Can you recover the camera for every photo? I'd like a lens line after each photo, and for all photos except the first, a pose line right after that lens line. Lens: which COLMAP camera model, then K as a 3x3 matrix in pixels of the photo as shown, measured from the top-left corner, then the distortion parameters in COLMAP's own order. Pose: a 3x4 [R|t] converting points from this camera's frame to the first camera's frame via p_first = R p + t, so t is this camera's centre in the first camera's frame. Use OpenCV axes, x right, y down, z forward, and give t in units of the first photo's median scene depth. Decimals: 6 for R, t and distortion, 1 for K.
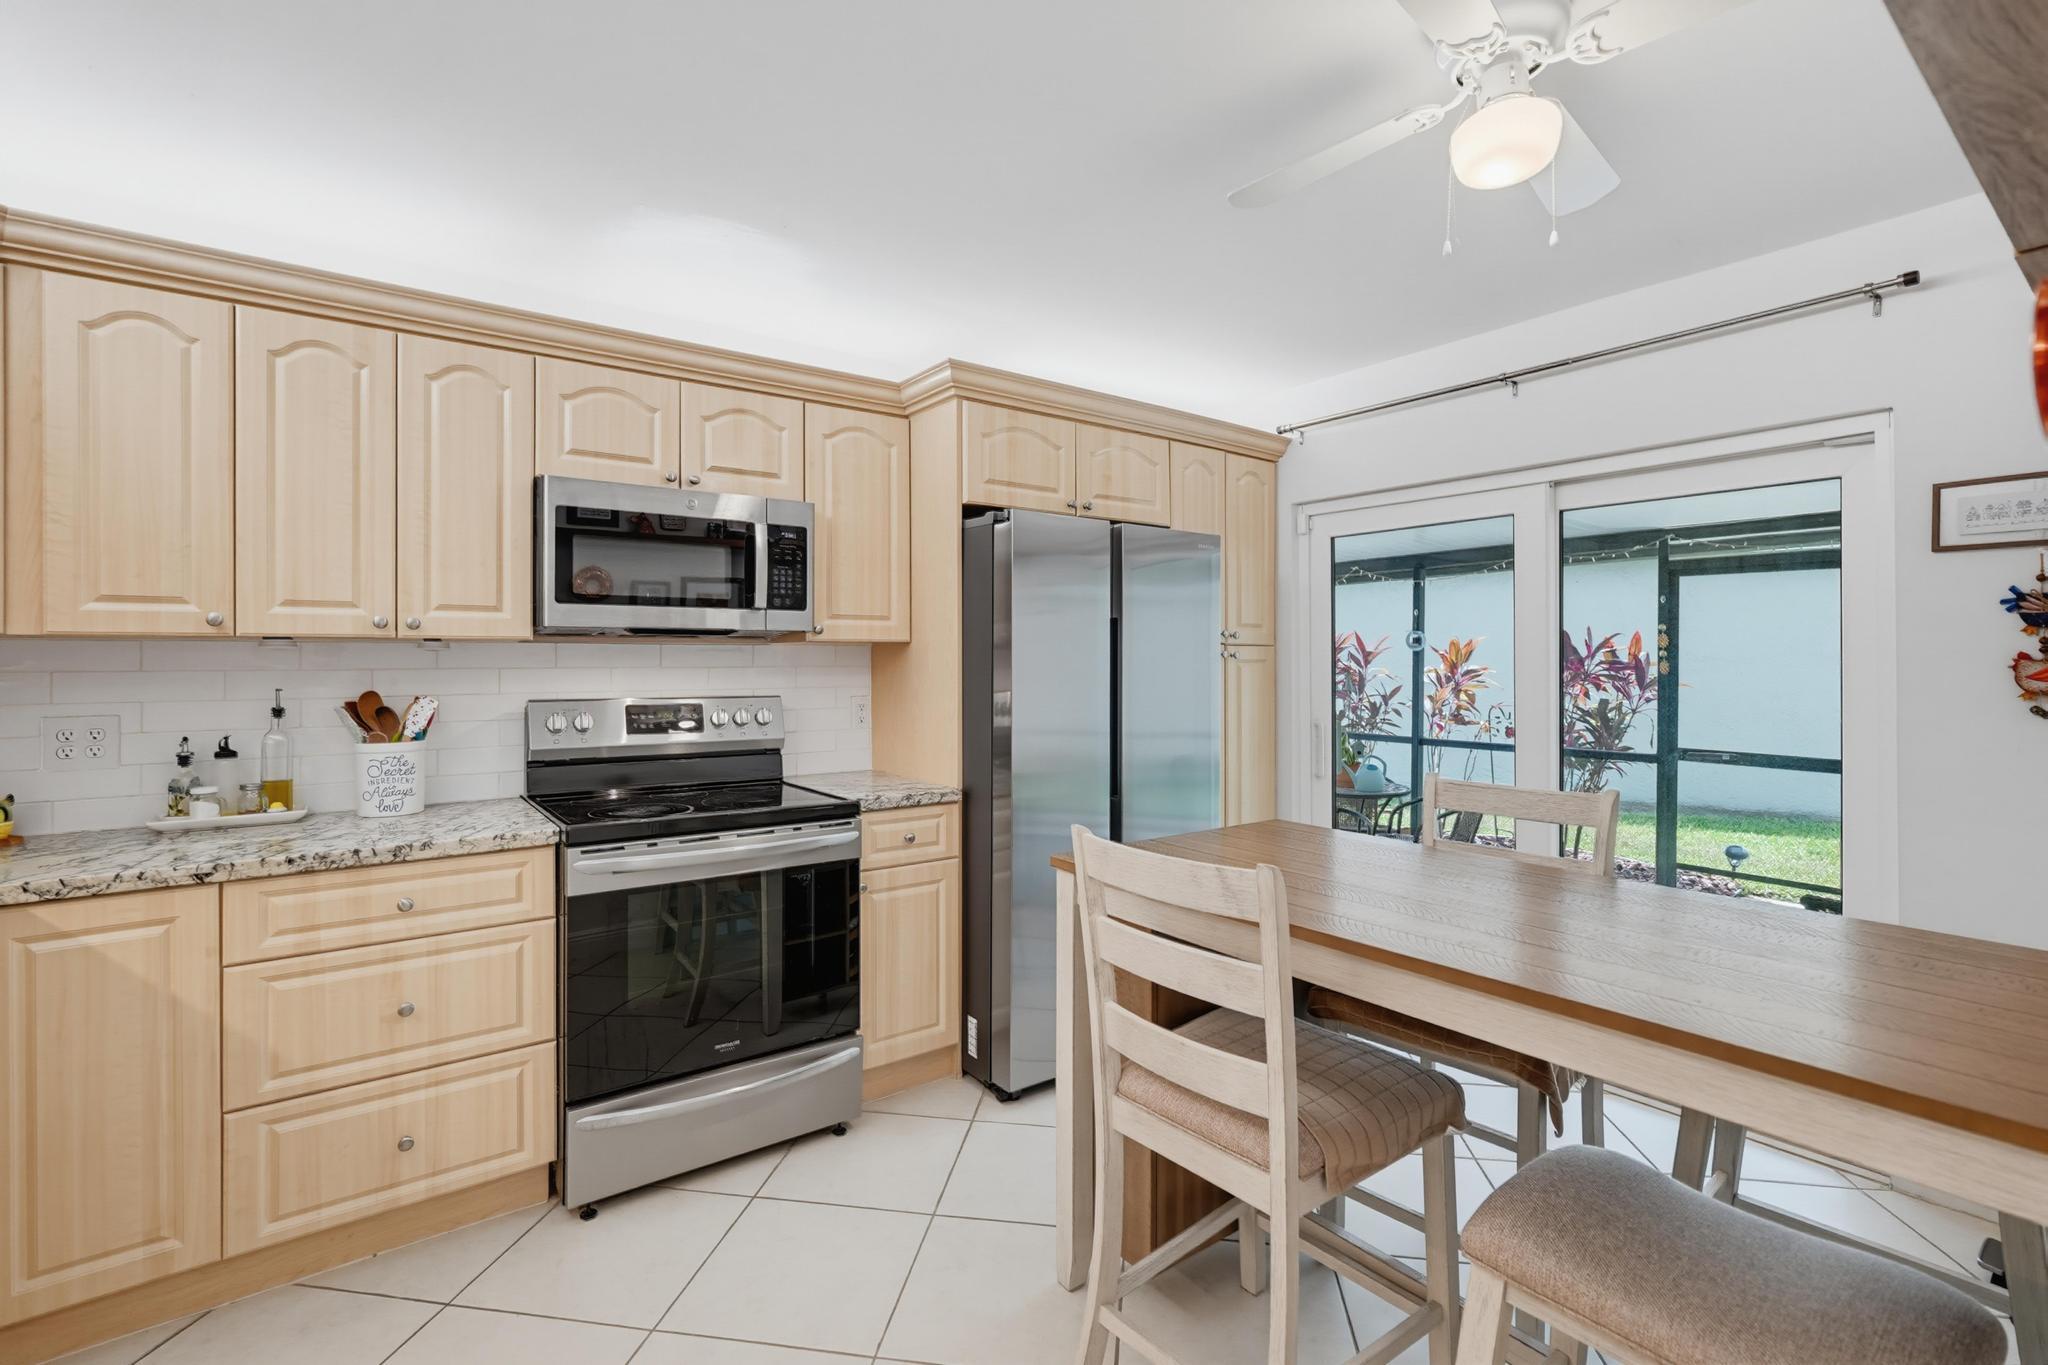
lens RADIAL K [[930.1, 0, 1059.1], [0, 930.1, 649.0], [0, 0, 1]] dist [-0.009624, 0.003885]
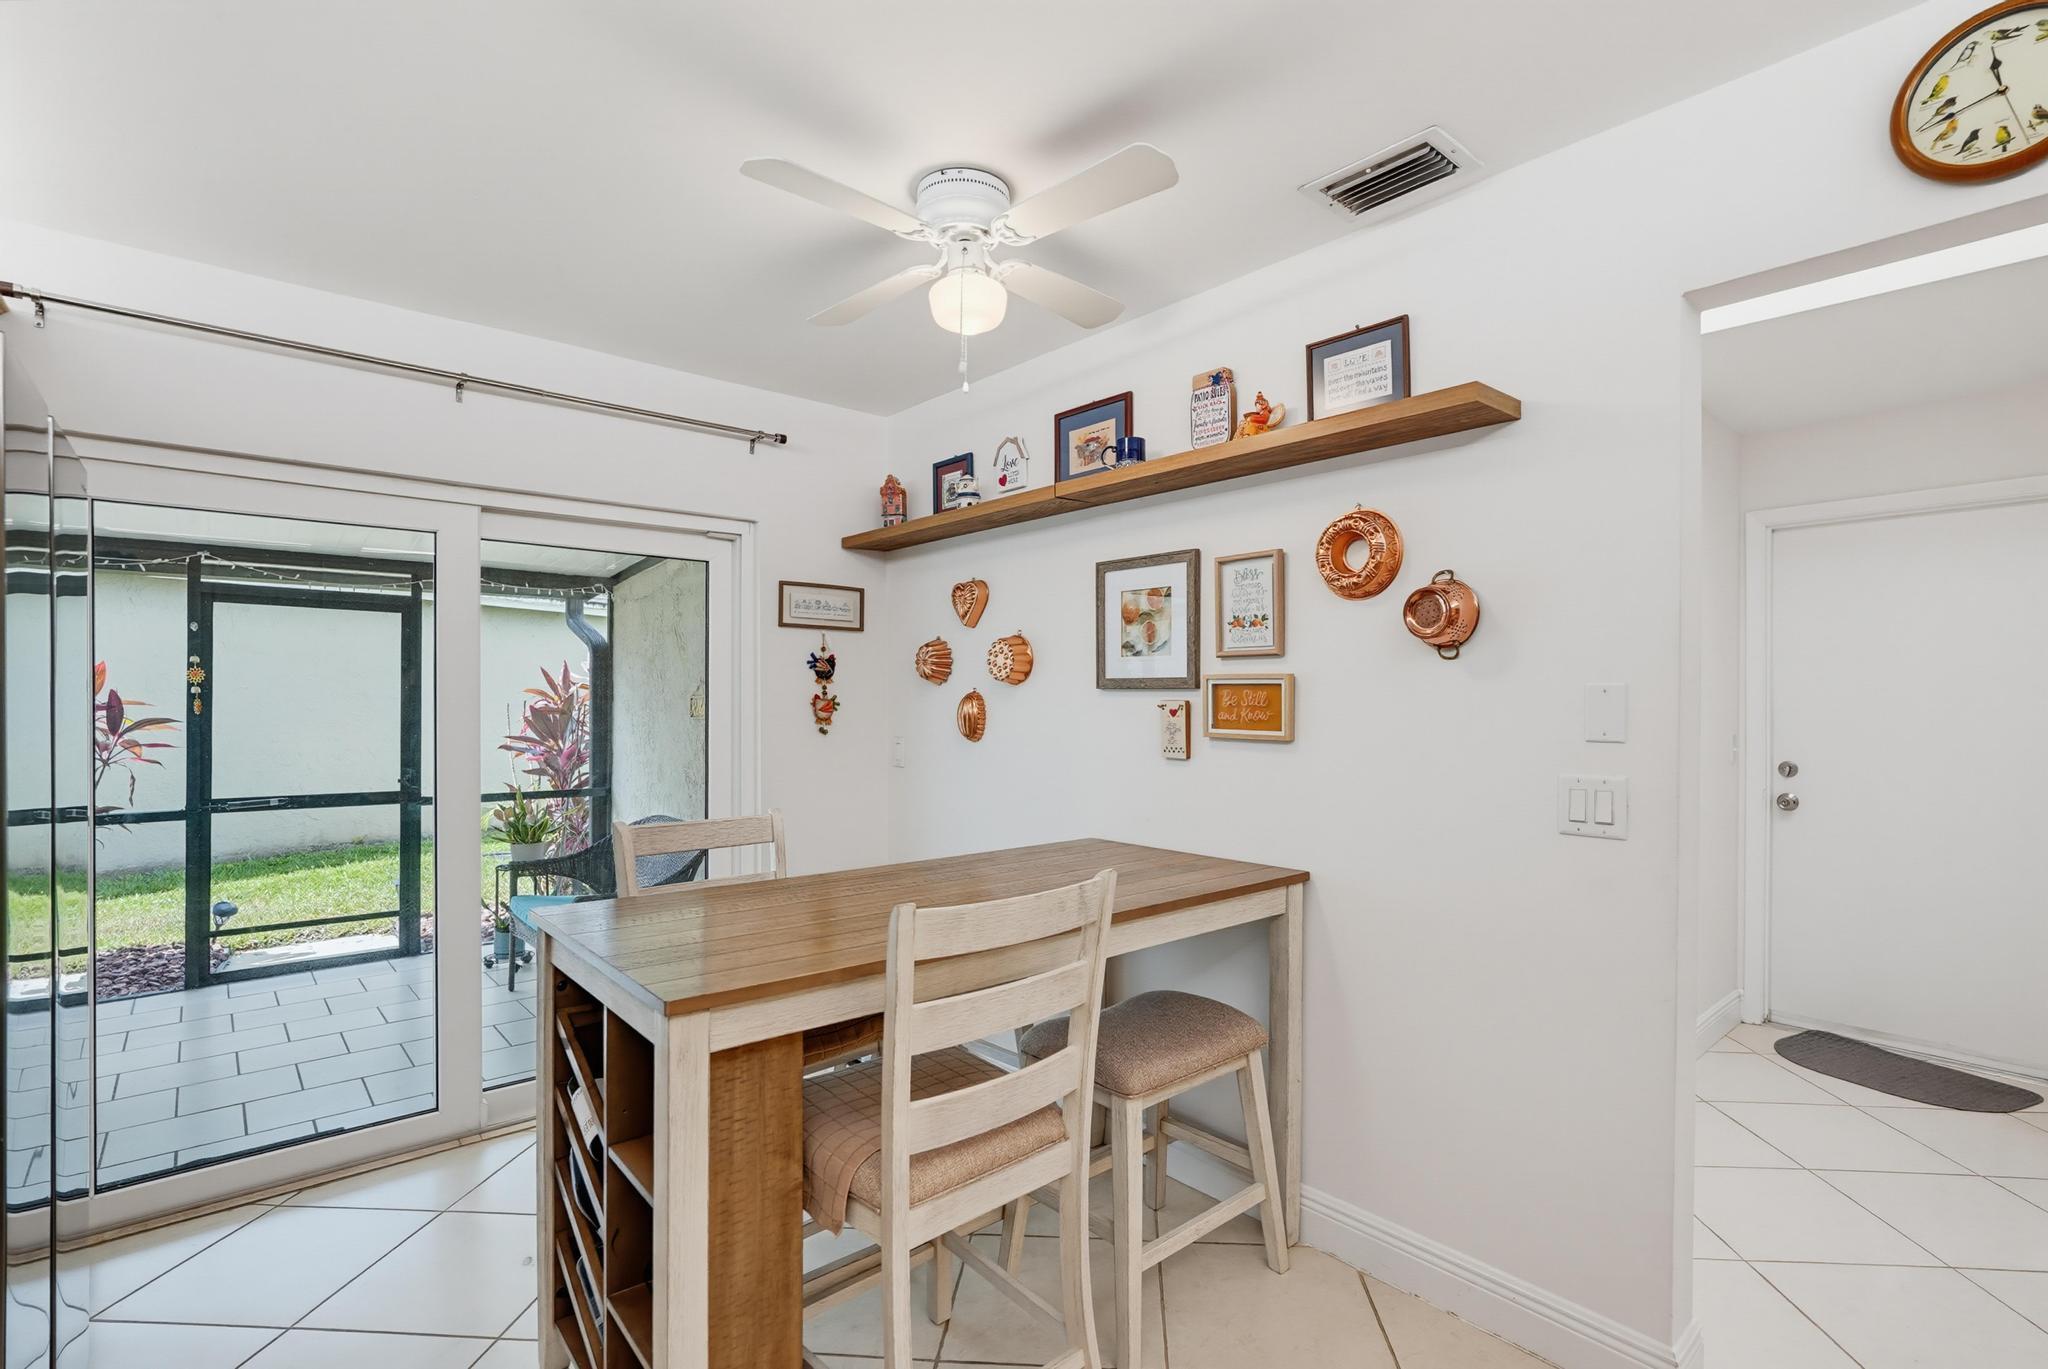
lens RADIAL K [[930.1, 0, 1028.2], [0, 930.1, 700.5], [0, 0, 1]] dist [-0.009624, 0.003885]
pose [[-0.032541, -0.002502, 0.999467, -0.226561], [-0.013921, 0.999901, 0.002050, 0.002045], [-0.999373, -0.013847, -0.032572, 0.262772]]
